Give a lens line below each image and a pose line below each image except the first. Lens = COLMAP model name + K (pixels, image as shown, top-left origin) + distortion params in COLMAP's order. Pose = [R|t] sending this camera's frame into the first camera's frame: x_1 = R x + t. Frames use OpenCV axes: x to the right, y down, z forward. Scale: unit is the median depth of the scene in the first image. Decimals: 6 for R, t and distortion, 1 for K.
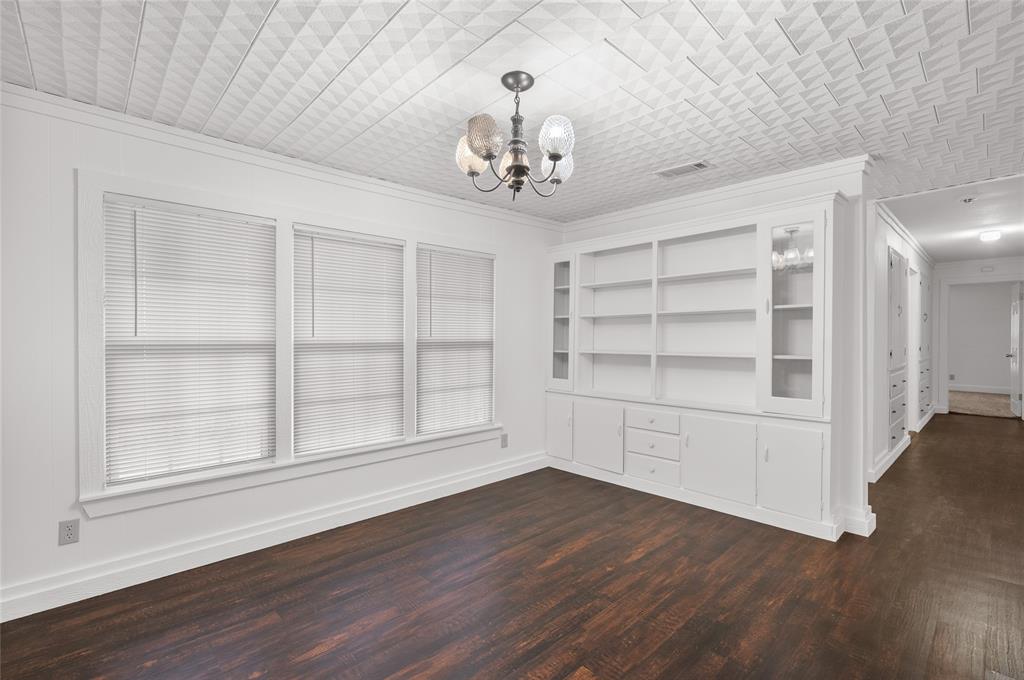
lens RADIAL K [[457.5, 0, 512.6], [0, 457.5, 338.0], [0, 0, 1]] dist [-0.001368, 0.000110]
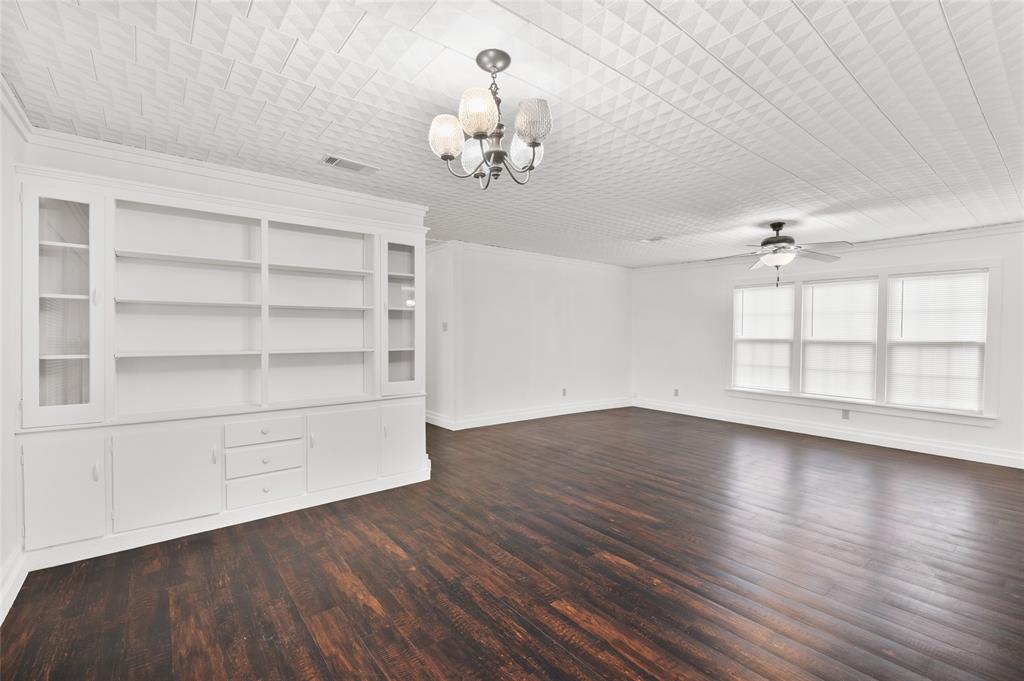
lens RADIAL K [[457.5, 0, 512.6], [0, 457.5, 338.5], [0, 0, 1]] dist [-0.001368, 0.000110]
pose [[0.080546, -0.008167, 0.996717, -0.640569], [0.002058, 0.999966, 0.008027, 0.003215], [-0.996749, 0.001405, 0.080560, 0.607560]]
